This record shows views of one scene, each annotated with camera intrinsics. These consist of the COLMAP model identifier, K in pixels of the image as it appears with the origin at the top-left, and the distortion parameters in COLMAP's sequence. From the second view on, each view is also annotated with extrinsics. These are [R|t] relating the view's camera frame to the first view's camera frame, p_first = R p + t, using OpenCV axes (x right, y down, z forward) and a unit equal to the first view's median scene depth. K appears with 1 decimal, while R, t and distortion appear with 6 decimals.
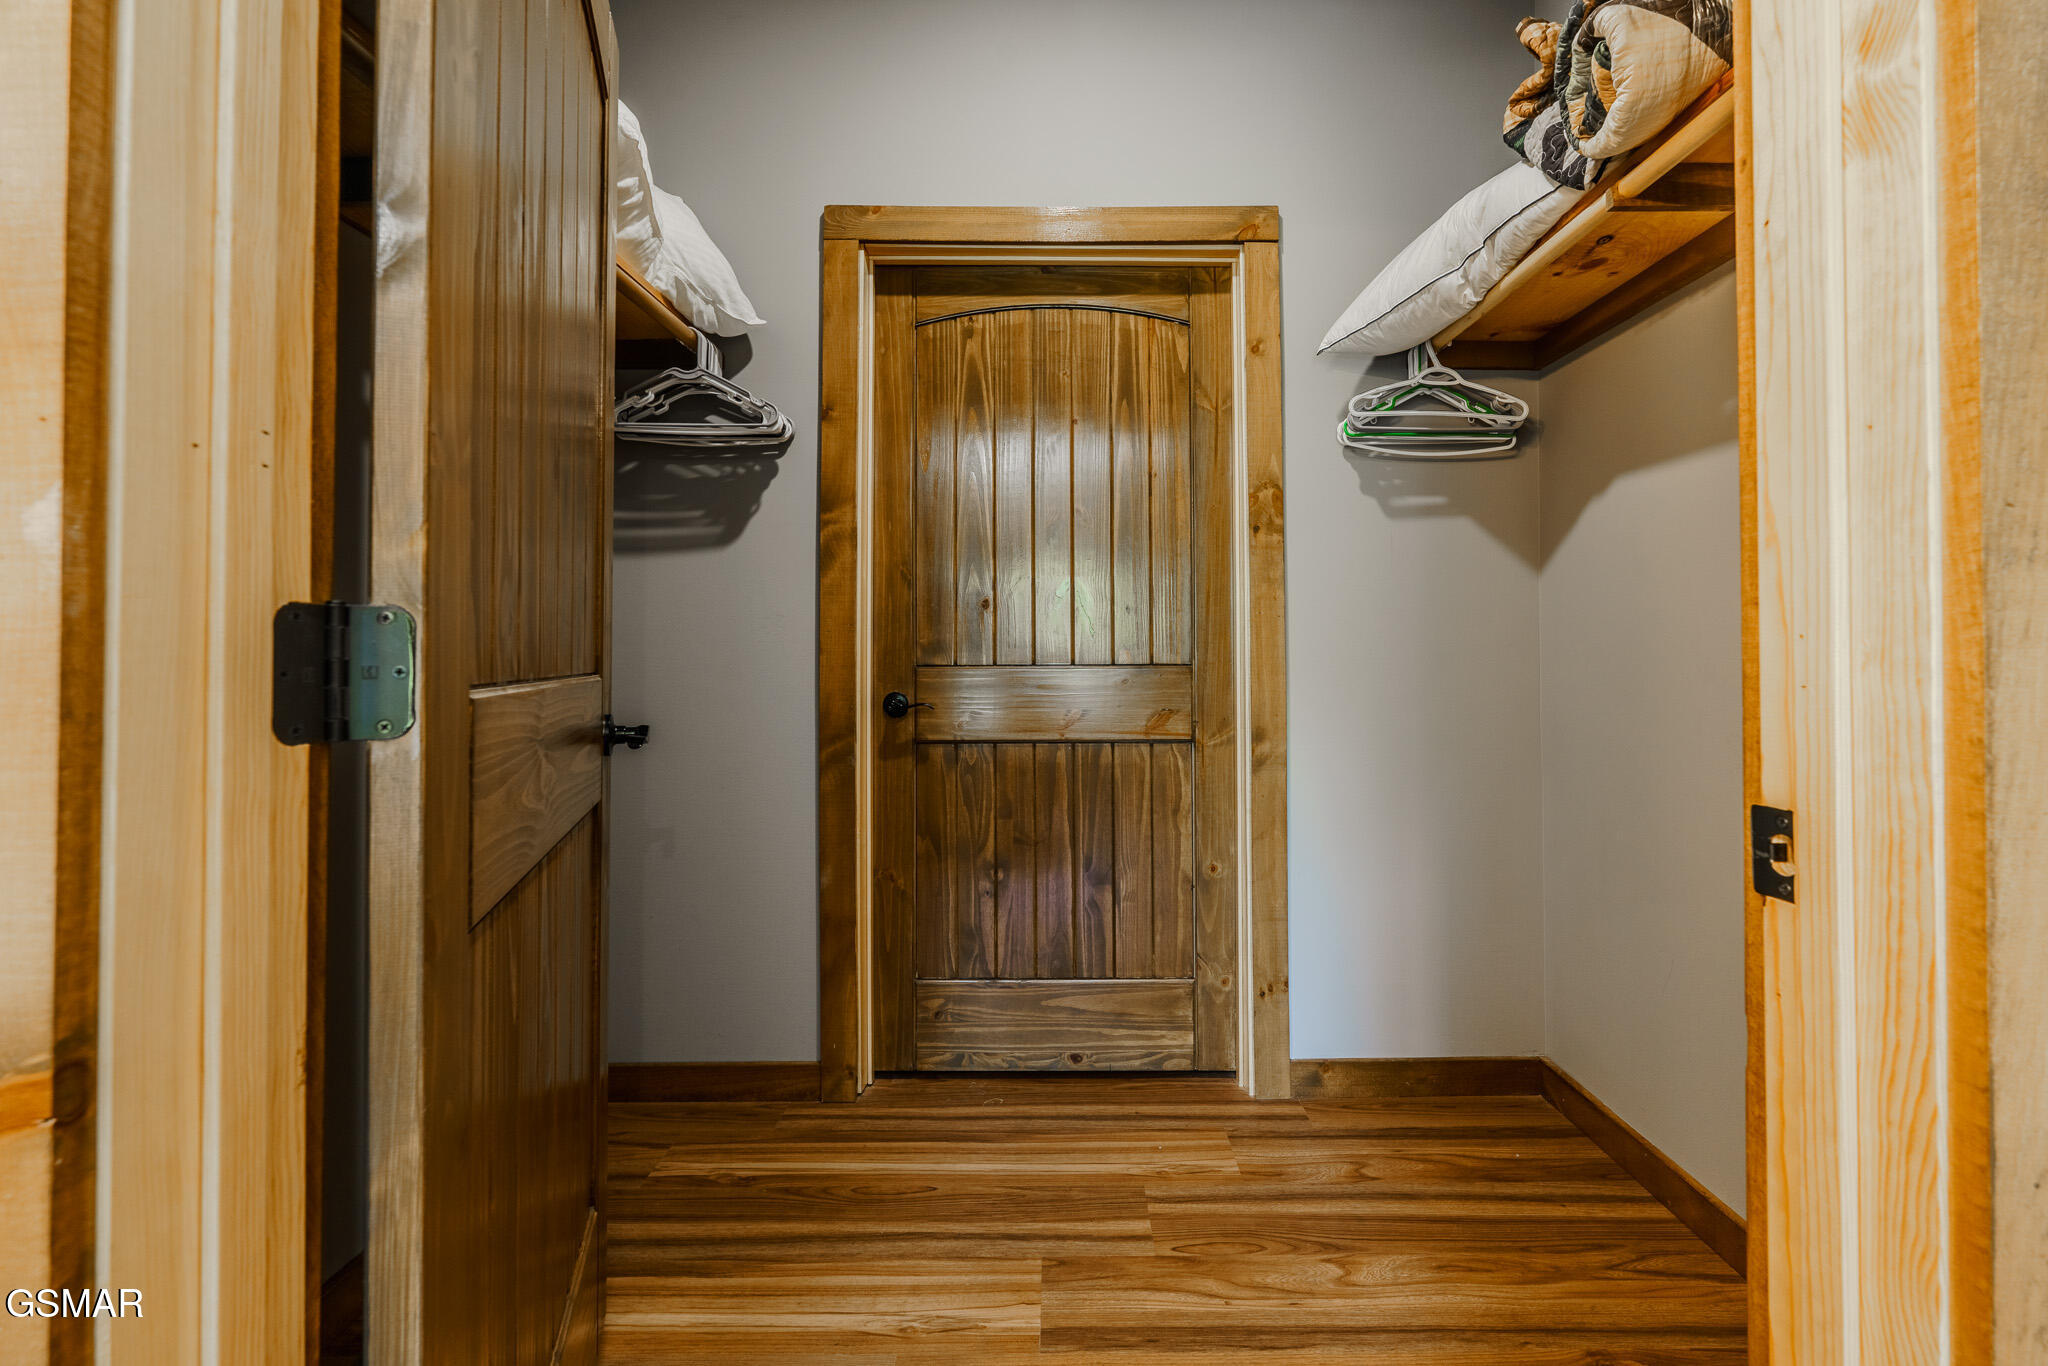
lens RADIAL K [[926.3, 0, 1057.5], [0, 926.3, 647.1], [0, 0, 1]] dist [-0.008646, 0.000853]
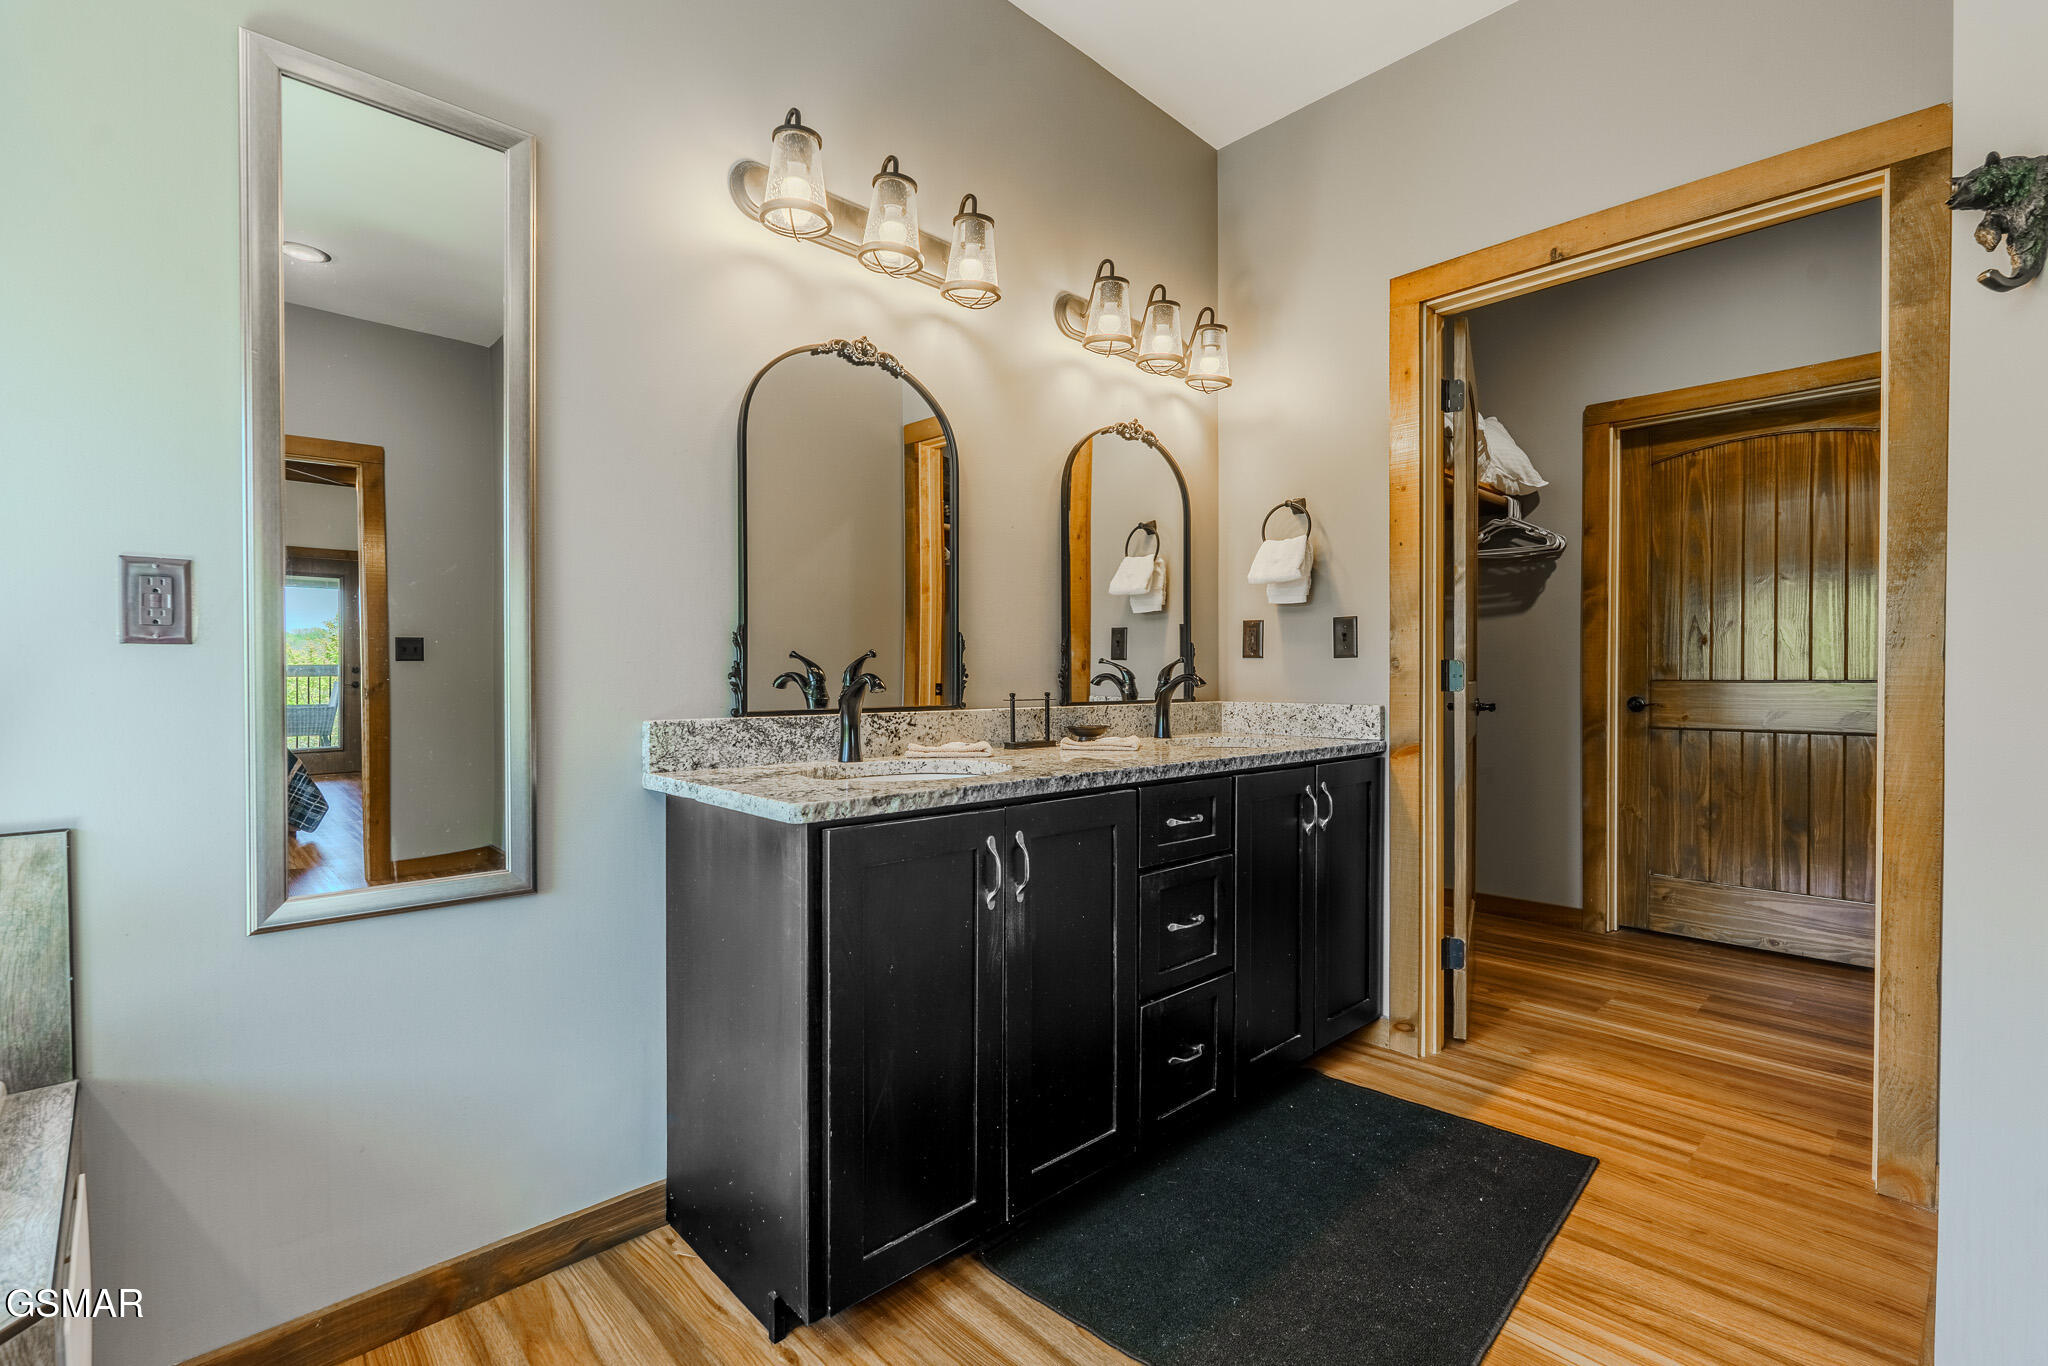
lens RADIAL K [[926.3, 0, 1028.0], [0, 926.3, 684.8], [0, 0, 1]] dist [-0.008646, 0.000853]
pose [[0.690391, 0.006008, -0.723411, 0.261634], [0.005617, 0.999891, 0.013664, 0.000787], [0.723414, -0.013497, 0.690282, -0.891587]]
